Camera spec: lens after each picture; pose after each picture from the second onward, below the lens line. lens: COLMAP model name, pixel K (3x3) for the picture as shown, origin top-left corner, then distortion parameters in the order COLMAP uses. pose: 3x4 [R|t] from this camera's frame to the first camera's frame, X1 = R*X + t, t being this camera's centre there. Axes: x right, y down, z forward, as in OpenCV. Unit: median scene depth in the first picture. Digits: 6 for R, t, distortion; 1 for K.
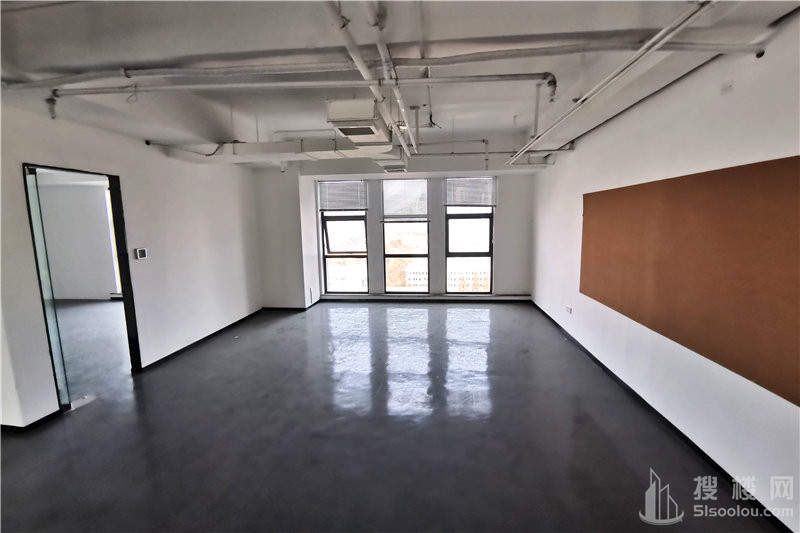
lens RADIAL K [[384.1, 0, 400.5], [0, 384.1, 280.0], [0, 0, 1]] dist [0.000375, -0.000492]
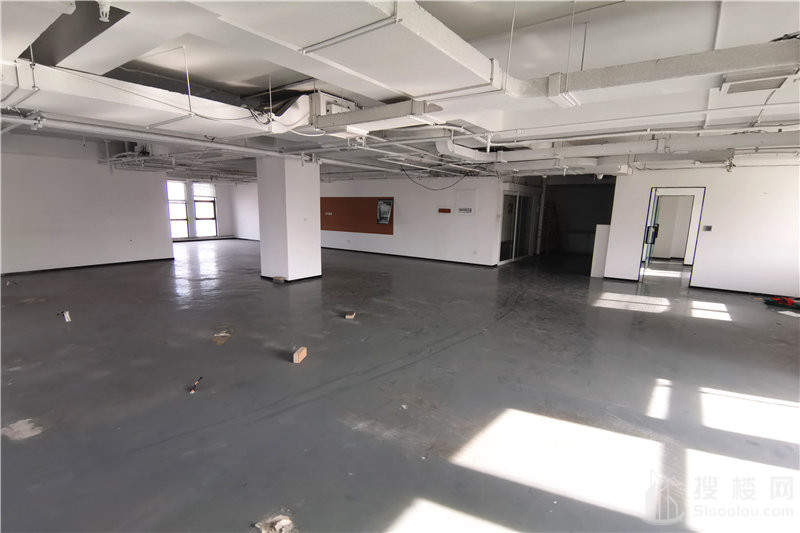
lens RADIAL K [[384.1, 0, 400.5], [0, 384.1, 280.0], [0, 0, 1]] dist [0.000375, -0.000492]
pose [[0.507455, -0.138788, 0.850428, -1.207003], [0.109135, 0.989348, 0.096338, 0.196229], [-0.854739, 0.043924, 0.517196, -1.118406]]
